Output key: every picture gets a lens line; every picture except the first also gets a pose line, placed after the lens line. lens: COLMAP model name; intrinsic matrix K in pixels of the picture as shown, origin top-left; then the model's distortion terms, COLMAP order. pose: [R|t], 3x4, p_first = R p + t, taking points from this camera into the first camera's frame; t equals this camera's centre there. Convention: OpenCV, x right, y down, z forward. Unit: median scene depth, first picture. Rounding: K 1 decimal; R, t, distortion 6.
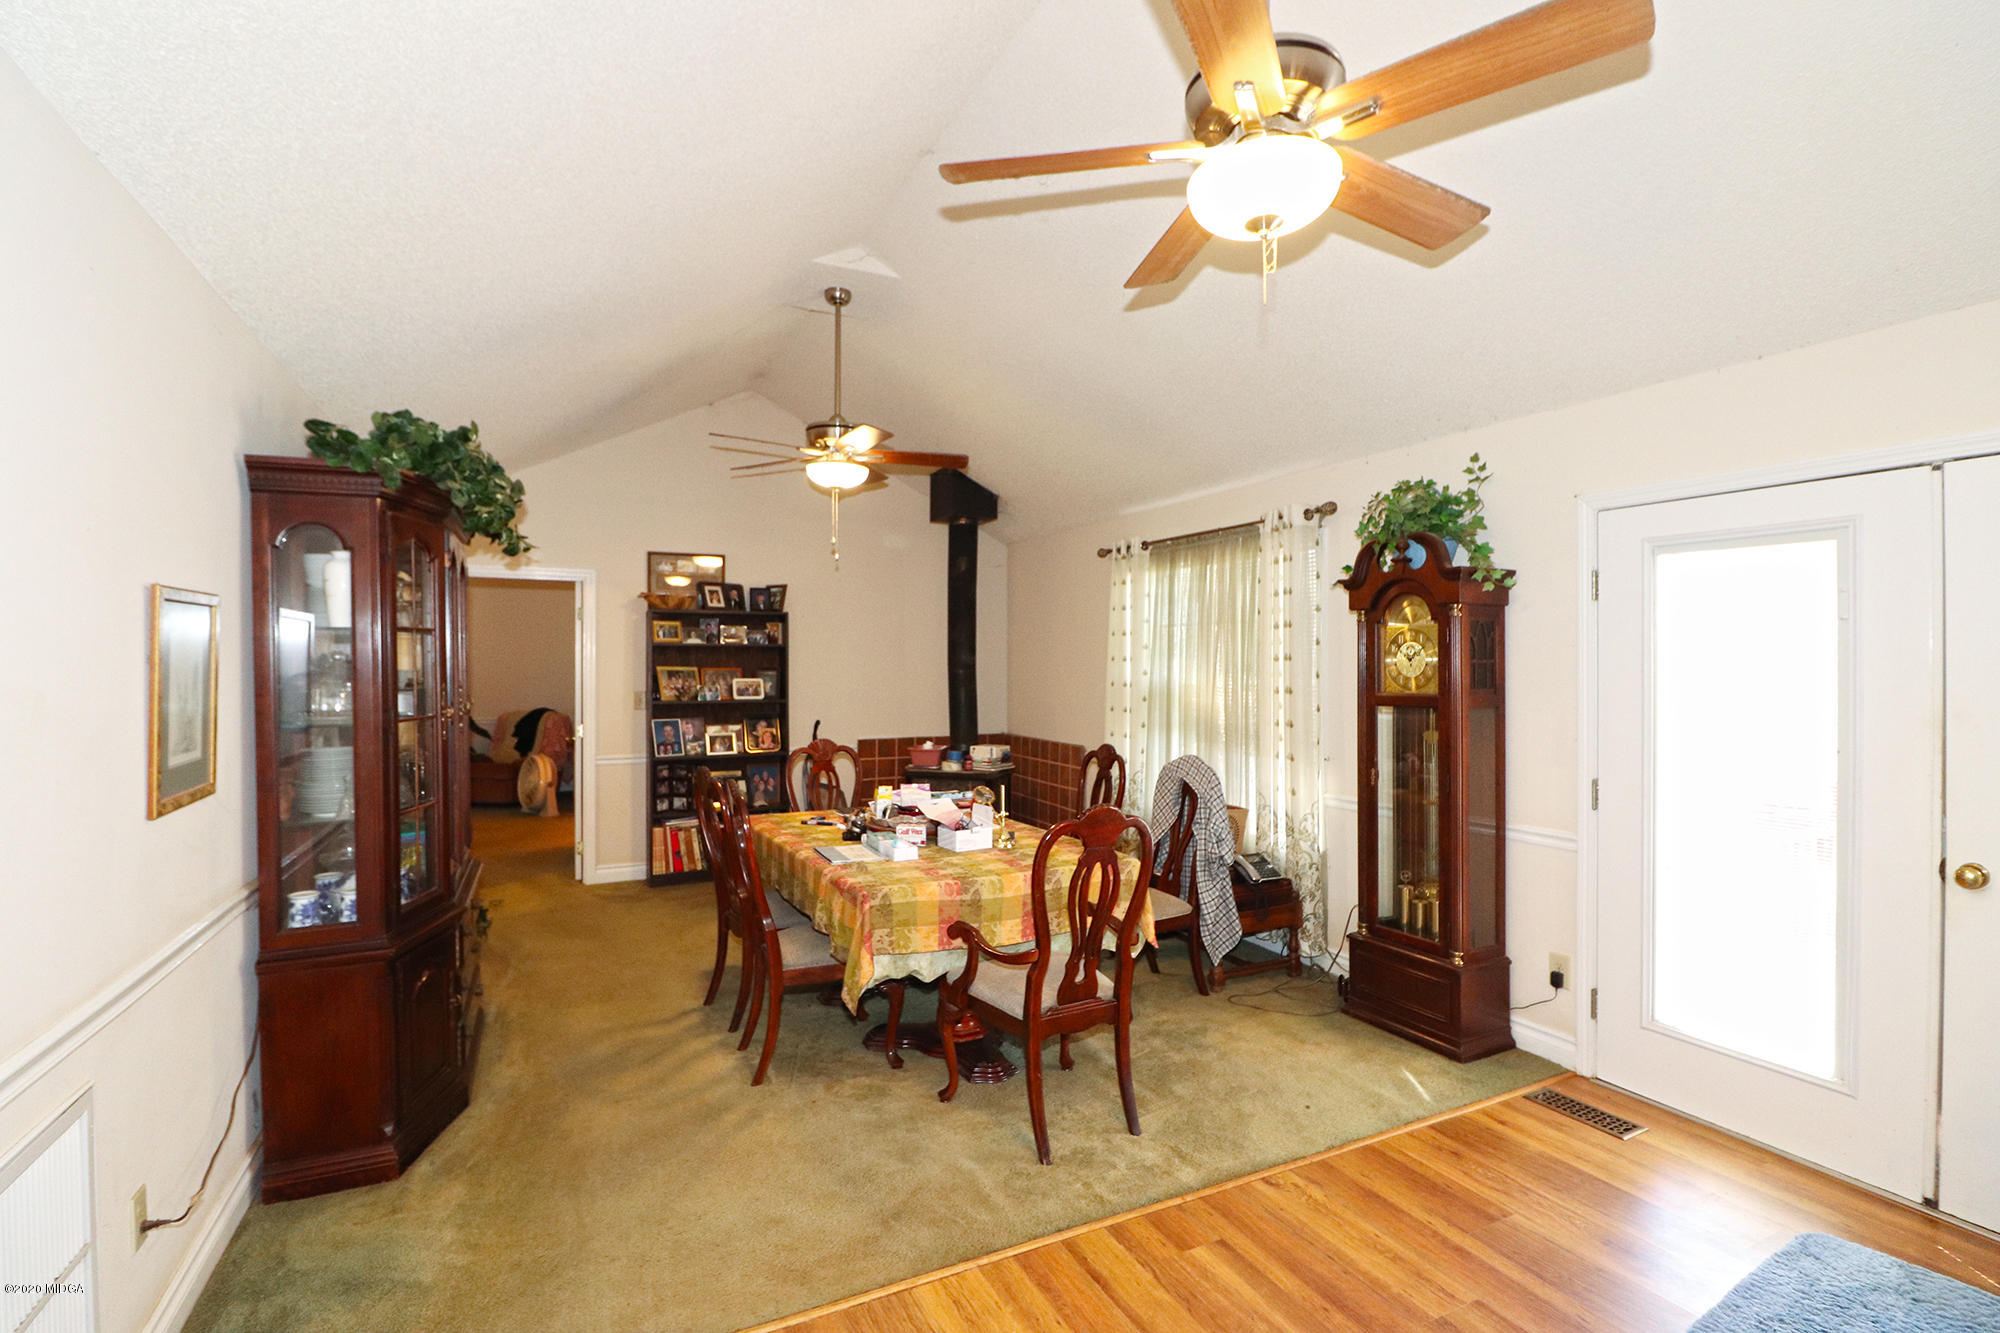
lens RADIAL K [[930.1, 0, 997.4], [0, 930.1, 660.9], [0, 0, 1]] dist [-0.003247, -0.010304]
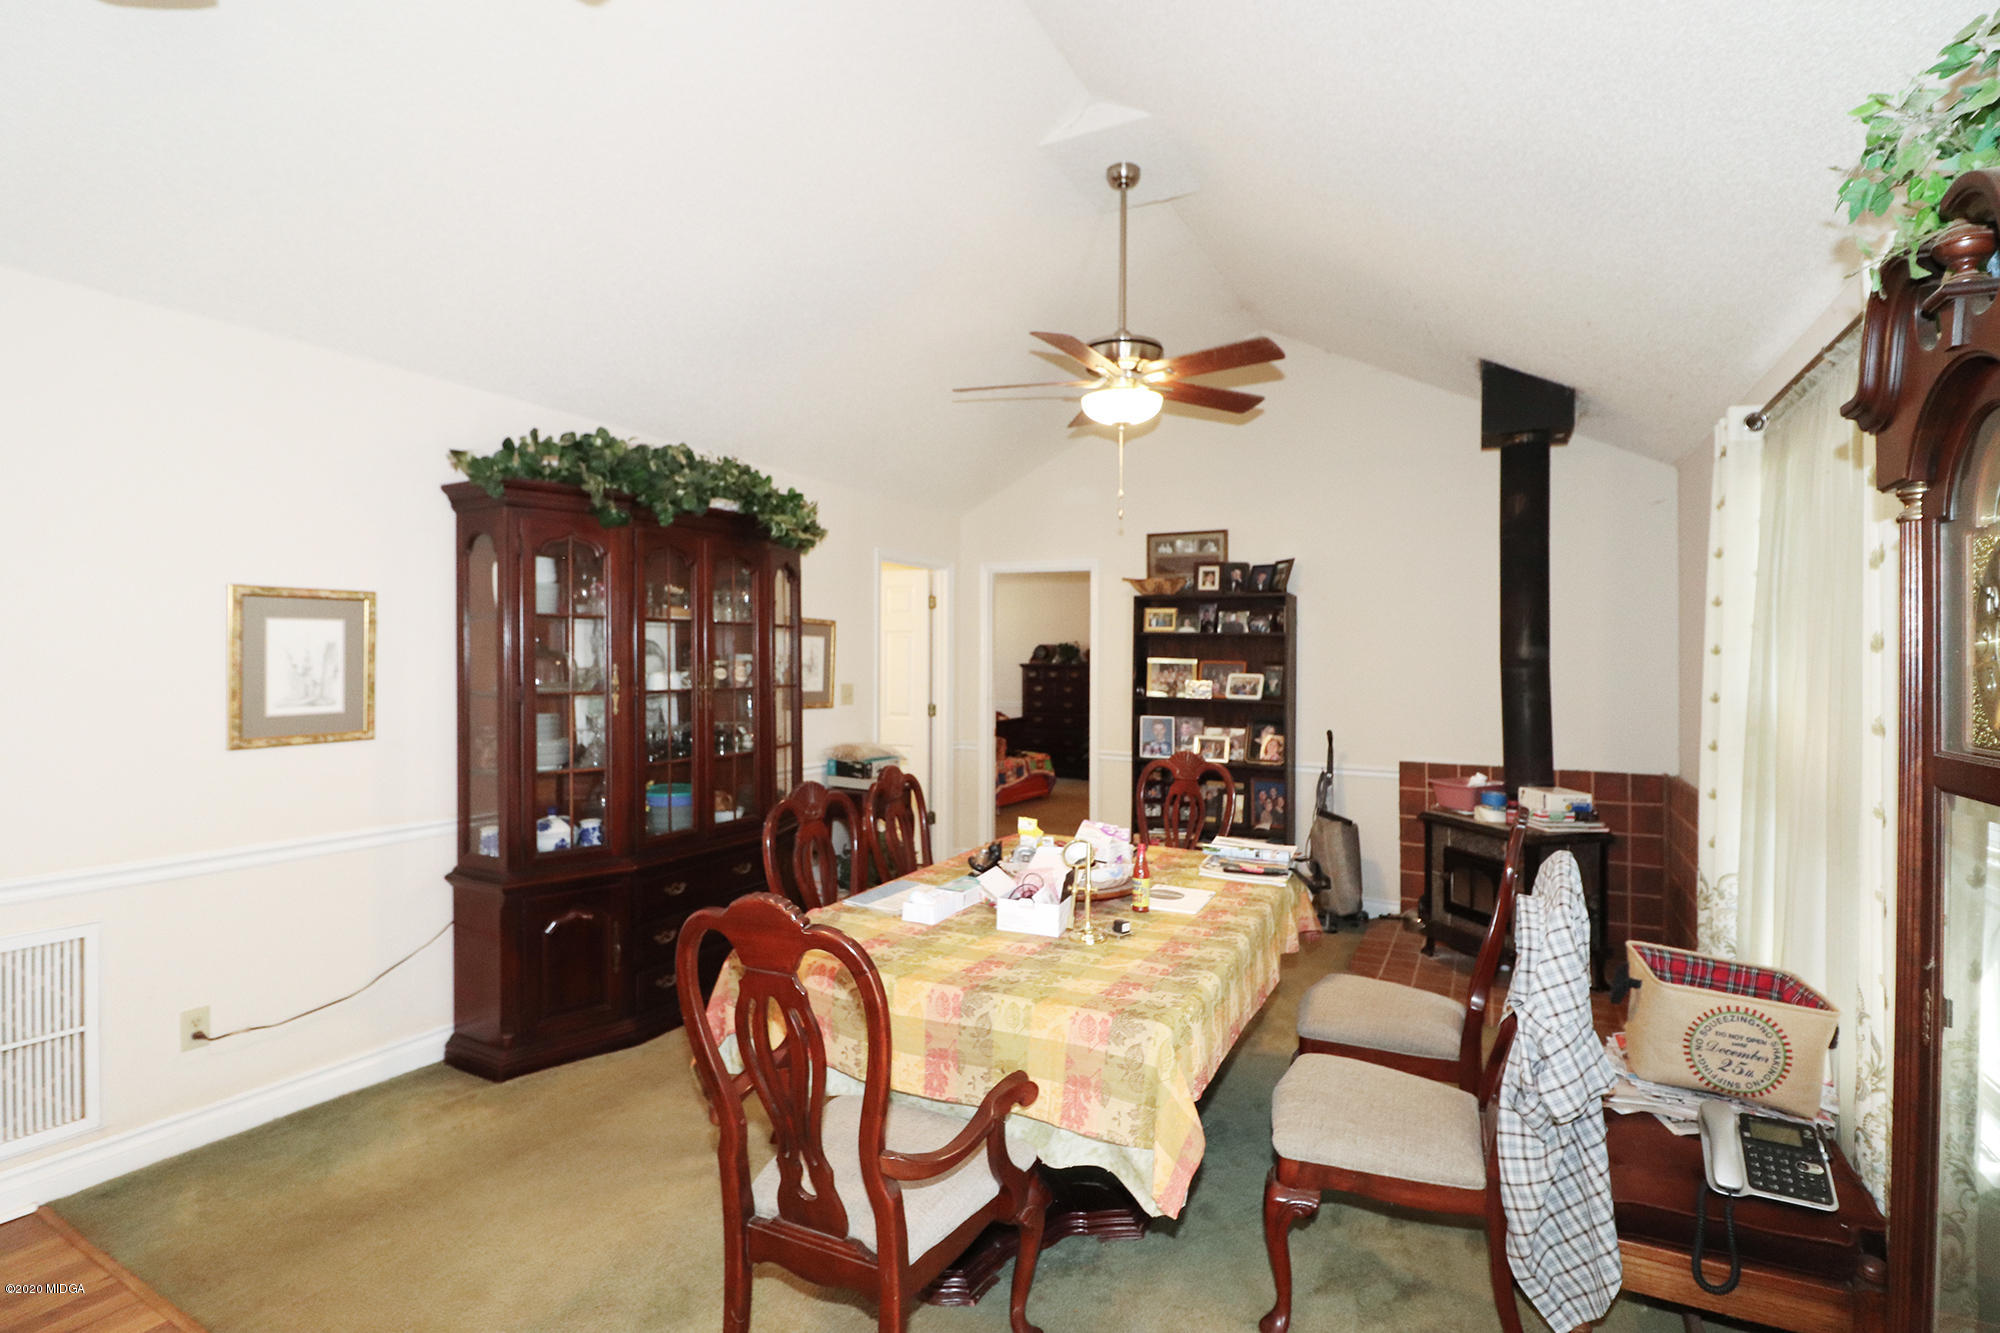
lens RADIAL K [[930.1, 0, 1005.7], [0, 930.1, 653.5], [0, 0, 1]] dist [-0.003247, -0.010304]
pose [[0.589399, 0.003769, -0.807833, 0.418175], [-0.008751, 0.999960, -0.001720, 0.005607], [0.807794, 0.008083, 0.589409, 0.502568]]
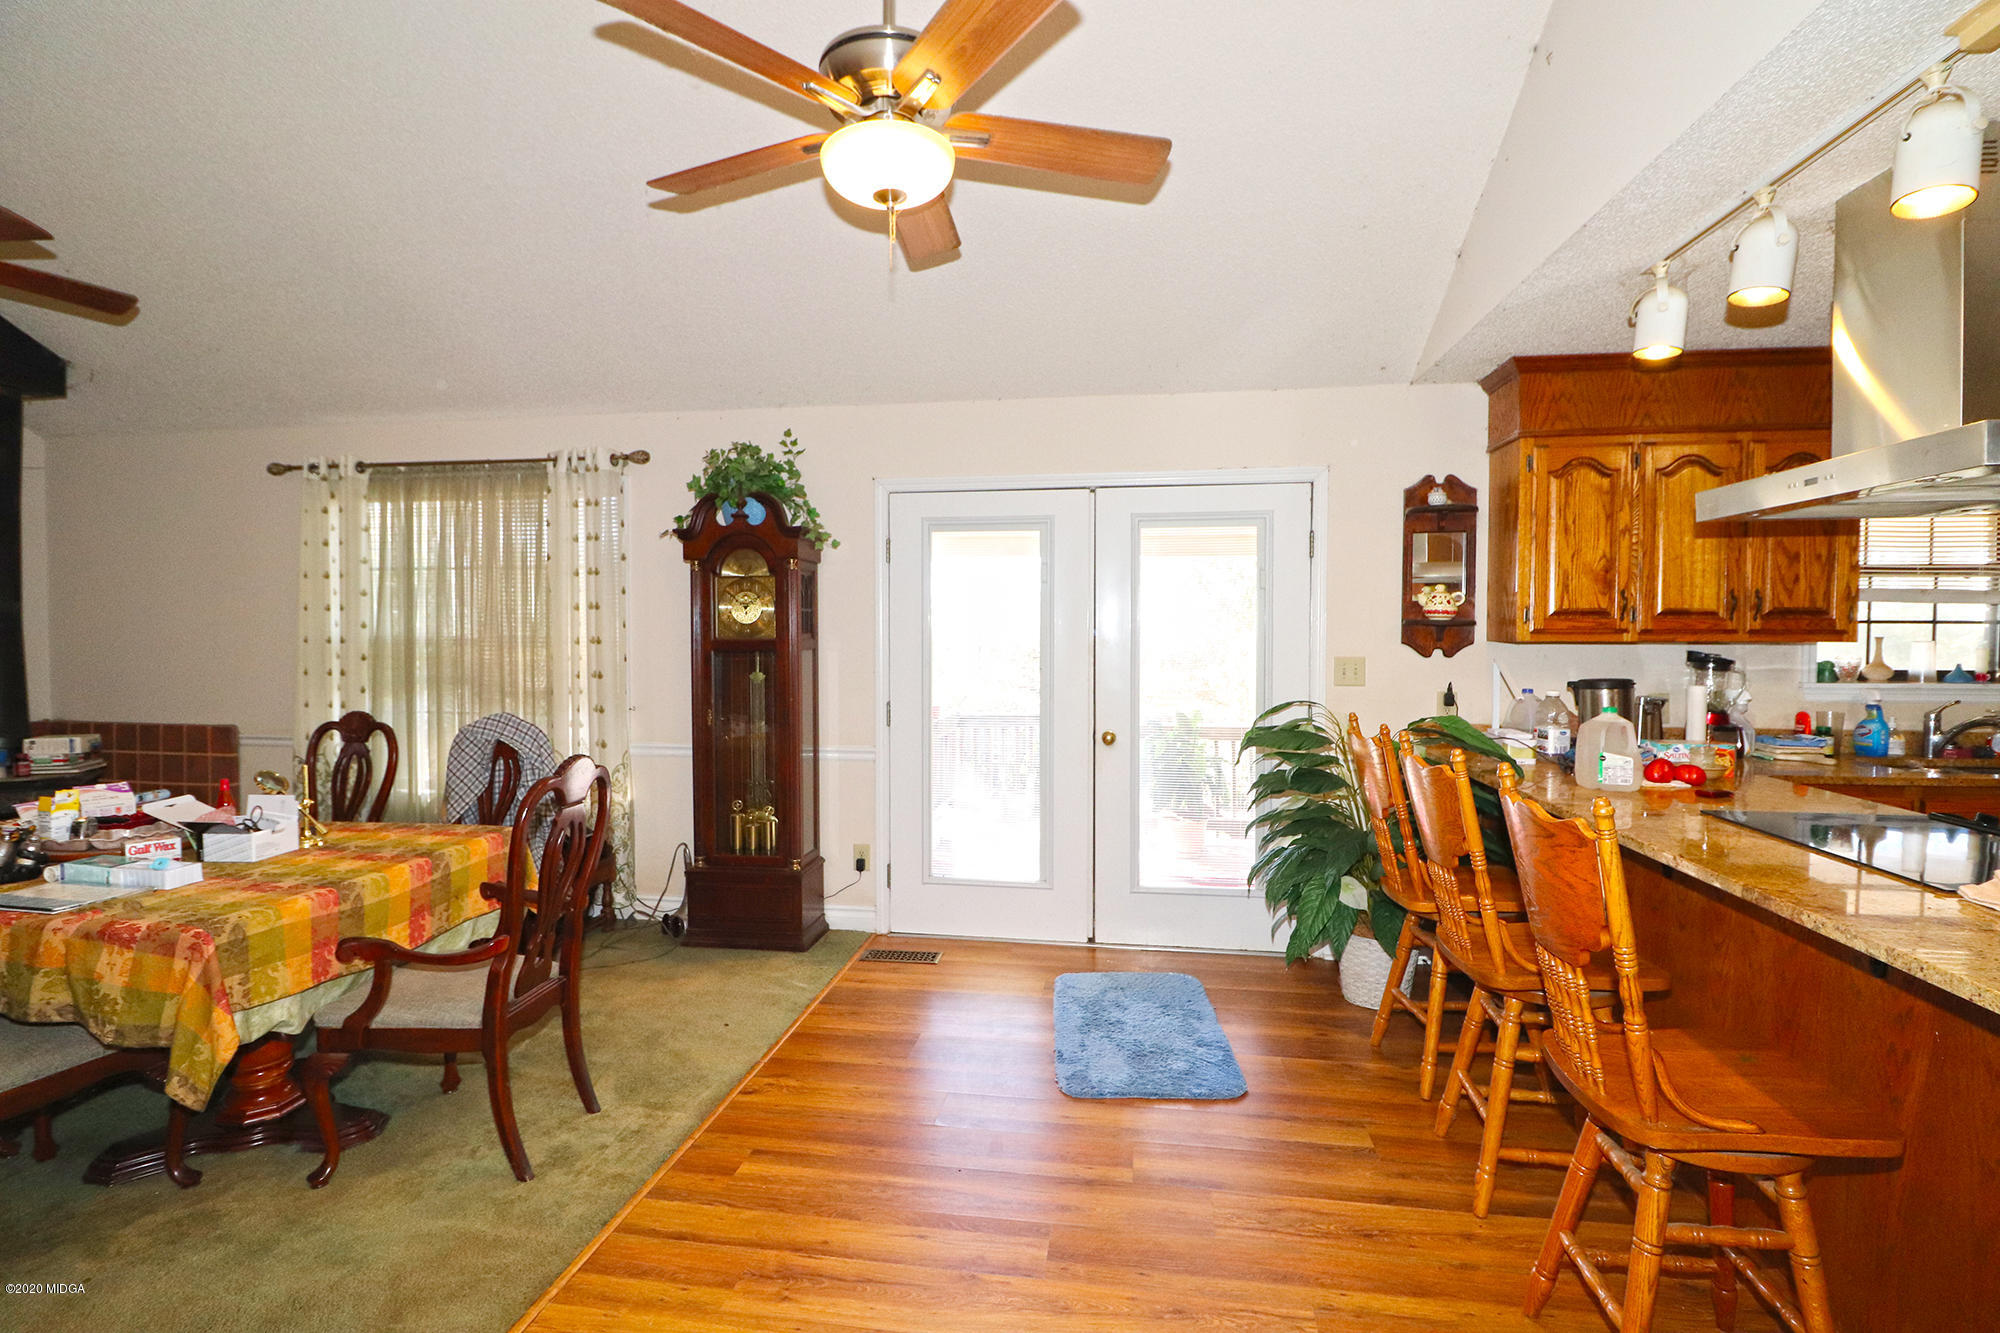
lens RADIAL K [[930.1, 0, 1008.8], [0, 930.1, 663.0], [0, 0, 1]] dist [-0.003247, -0.010304]
pose [[0.566897, -0.026298, 0.823369, -0.244250], [-0.001734, 0.999450, 0.033116, 0.023041], [-0.823787, -0.020201, 0.566540, 0.101096]]
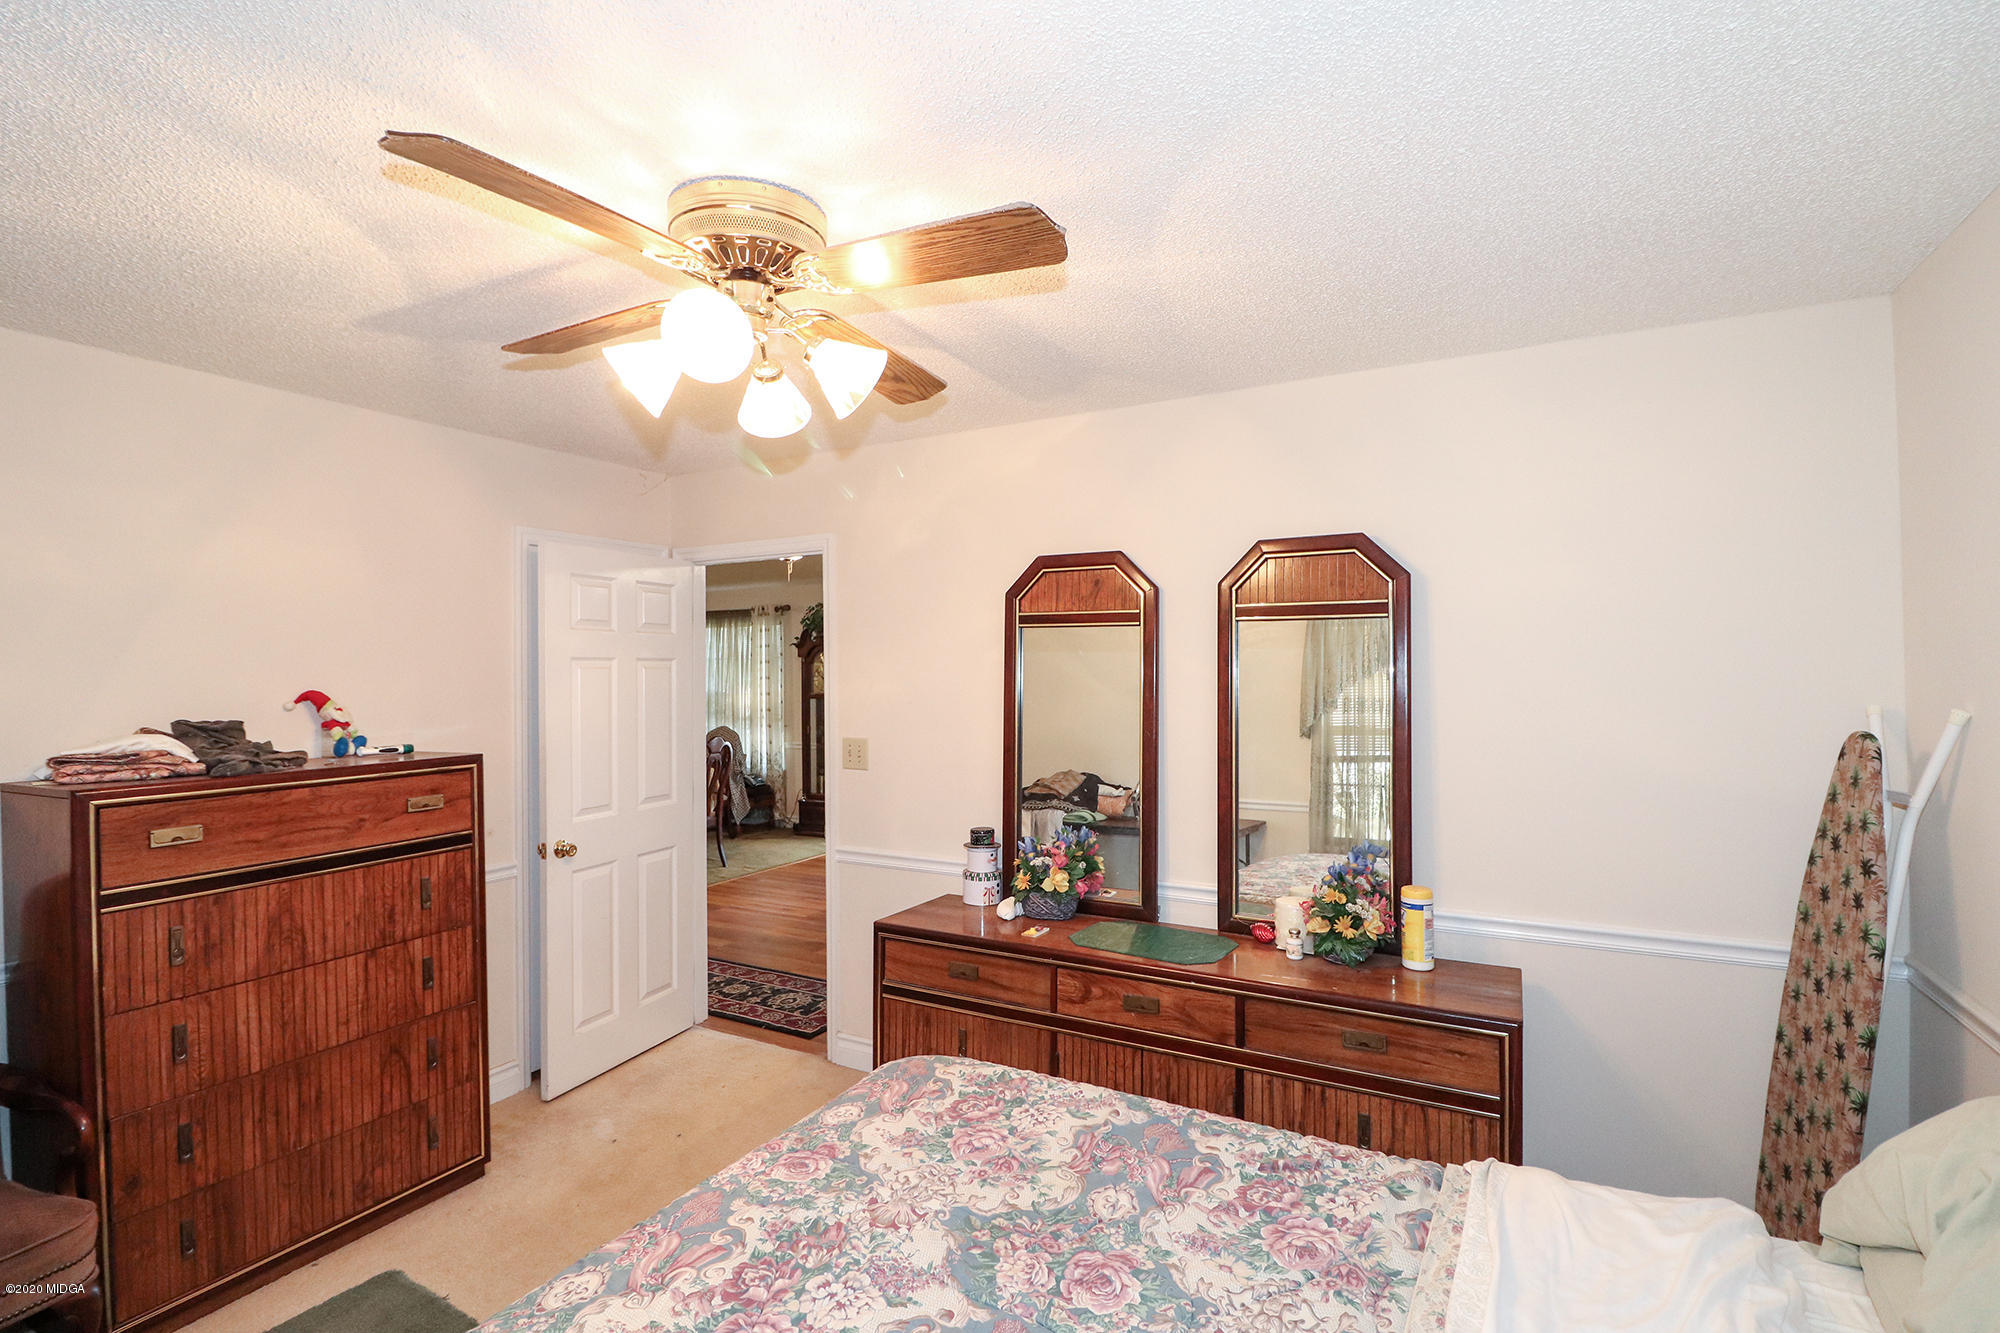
lens RADIAL K [[930.1, 0, 1006.3], [0, 930.1, 671.0], [0, 0, 1]] dist [-0.003247, -0.010304]
pose [[0.807637, -0.007028, 0.589637, -0.491555], [0.008219, 0.999966, 0.000661, -0.015319], [-0.589622, 0.004312, 0.807668, -1.013220]]
